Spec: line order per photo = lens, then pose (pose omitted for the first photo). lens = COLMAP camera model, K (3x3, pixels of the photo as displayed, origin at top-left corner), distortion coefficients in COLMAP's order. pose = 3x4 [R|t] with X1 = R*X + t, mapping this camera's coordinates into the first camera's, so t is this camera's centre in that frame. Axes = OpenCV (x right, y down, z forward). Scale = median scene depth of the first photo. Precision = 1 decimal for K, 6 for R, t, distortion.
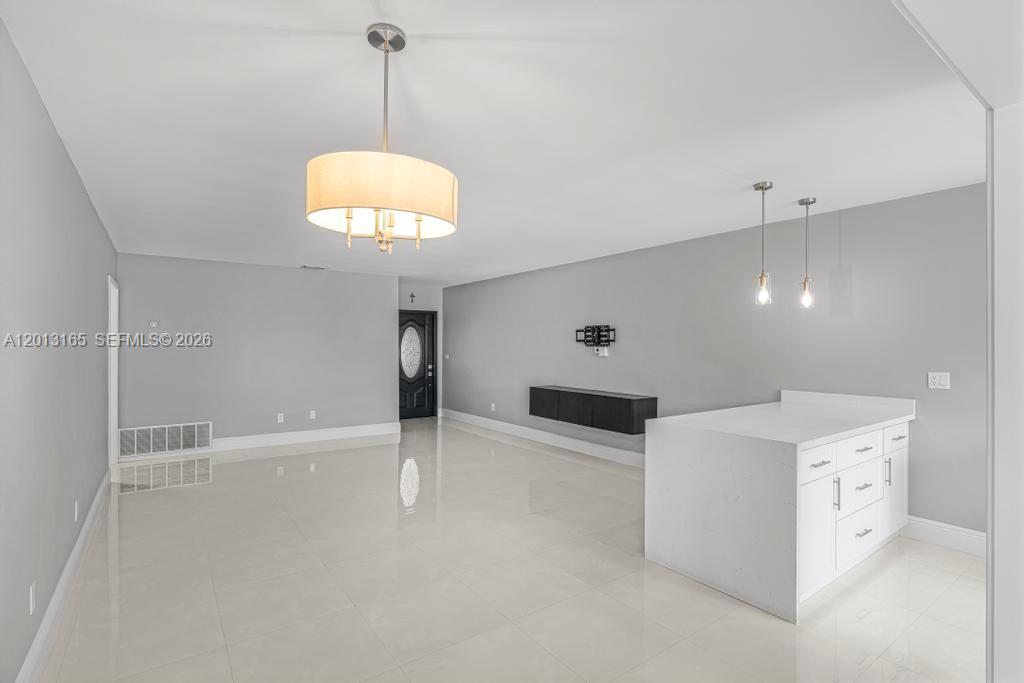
lens RADIAL K [[504.3, 0, 512.0], [0, 504.3, 341.5], [0, 0, 1]] dist [0.000574, 0.000225]
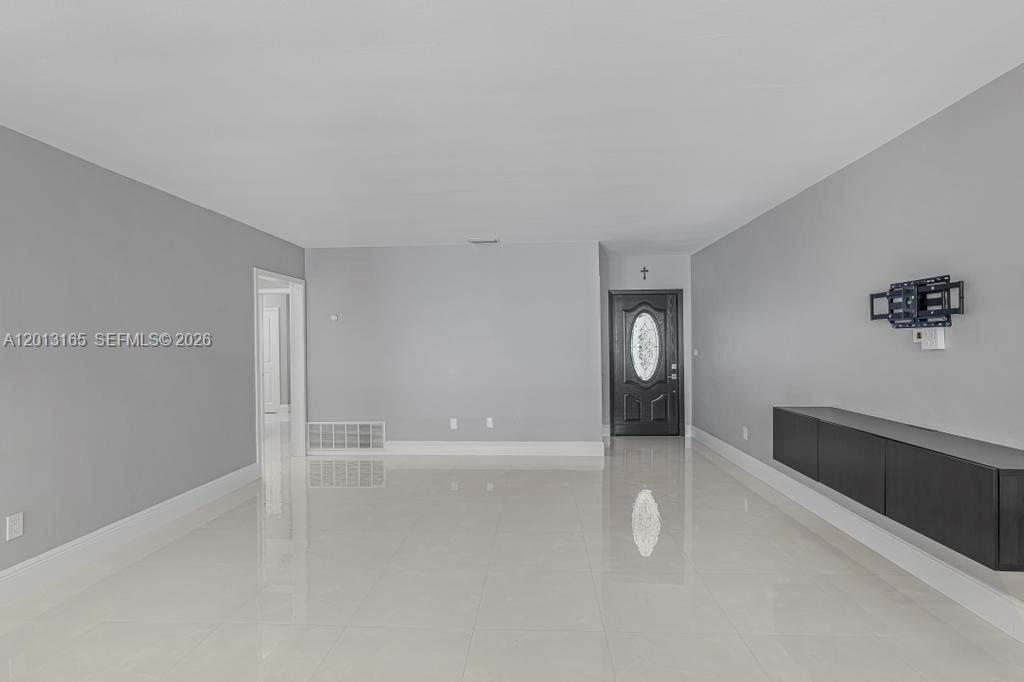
lens RADIAL K [[504.3, 0, 512.0], [0, 504.3, 341.0], [0, 0, 1]] dist [0.000574, 0.000225]
pose [[0.770261, -0.014694, -0.637560, 0.152585], [0.016647, 0.999857, -0.002933, 0.014868], [0.637512, -0.008354, 0.770395, 0.378658]]
